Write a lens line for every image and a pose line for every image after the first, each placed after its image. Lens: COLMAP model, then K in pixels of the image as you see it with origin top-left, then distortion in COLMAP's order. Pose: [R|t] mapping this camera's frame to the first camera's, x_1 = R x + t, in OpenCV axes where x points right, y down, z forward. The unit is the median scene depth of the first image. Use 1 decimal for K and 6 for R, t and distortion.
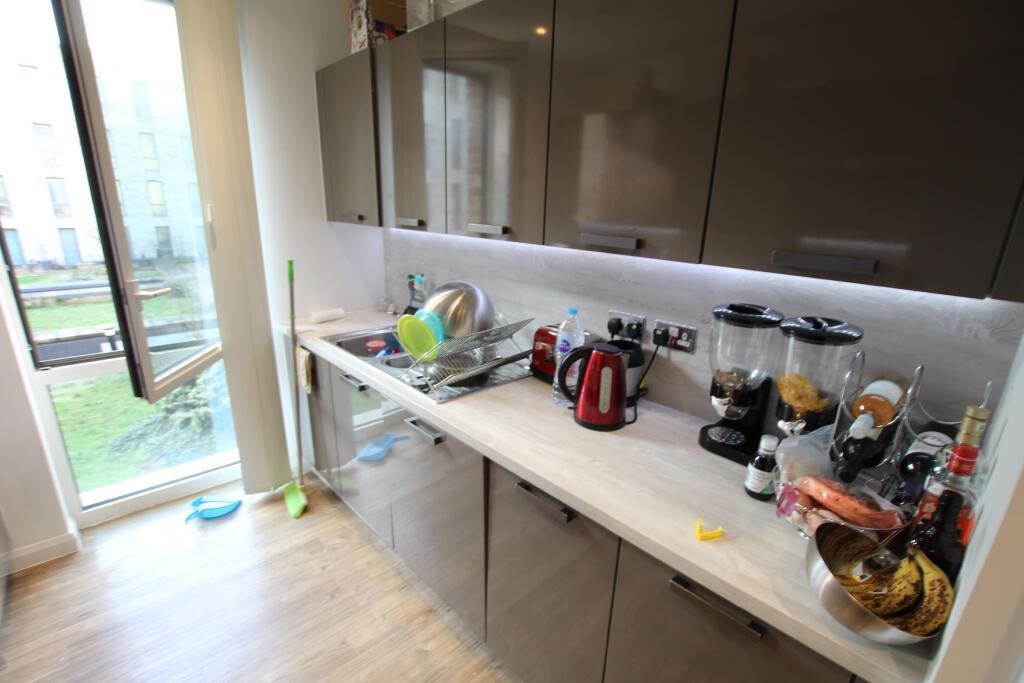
lens RADIAL K [[475.8, 0, 512.0], [0, 475.8, 341.5], [0, 0, 1]] dist [0.000914, -0.000027]
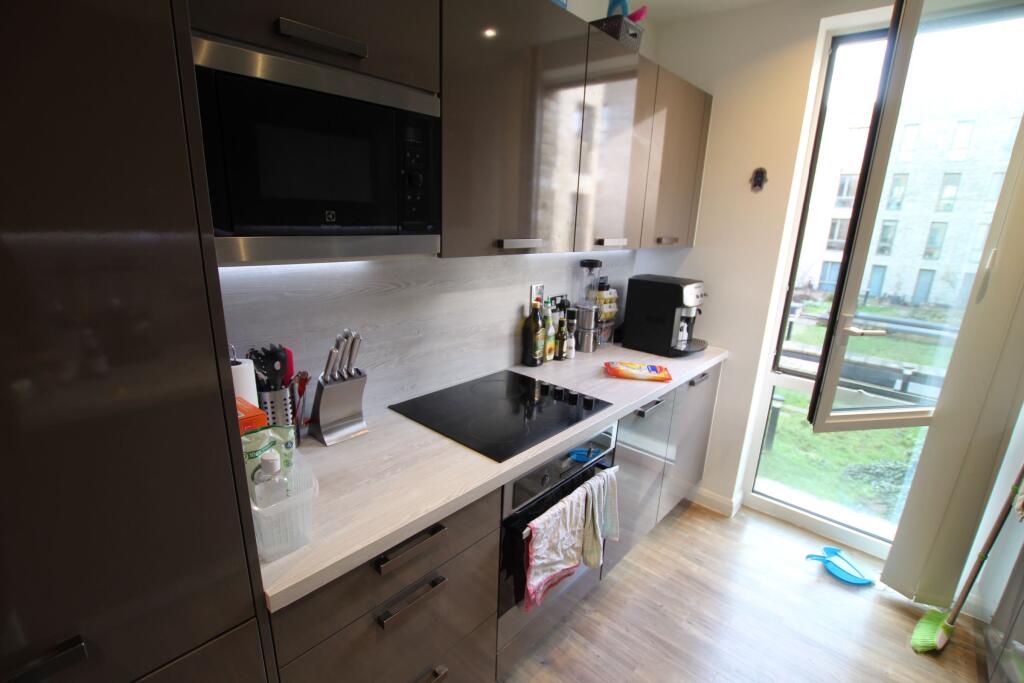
lens RADIAL K [[474.4, 0, 512.0], [0, 474.4, 341.5], [0, 0, 1]] dist [0.000126, -0.010718]
pose [[0.117652, 0.236791, -0.964411, 0.076089], [-0.315966, 0.929612, 0.189701, -0.028301], [0.941448, 0.282402, 0.184189, 0.108050]]
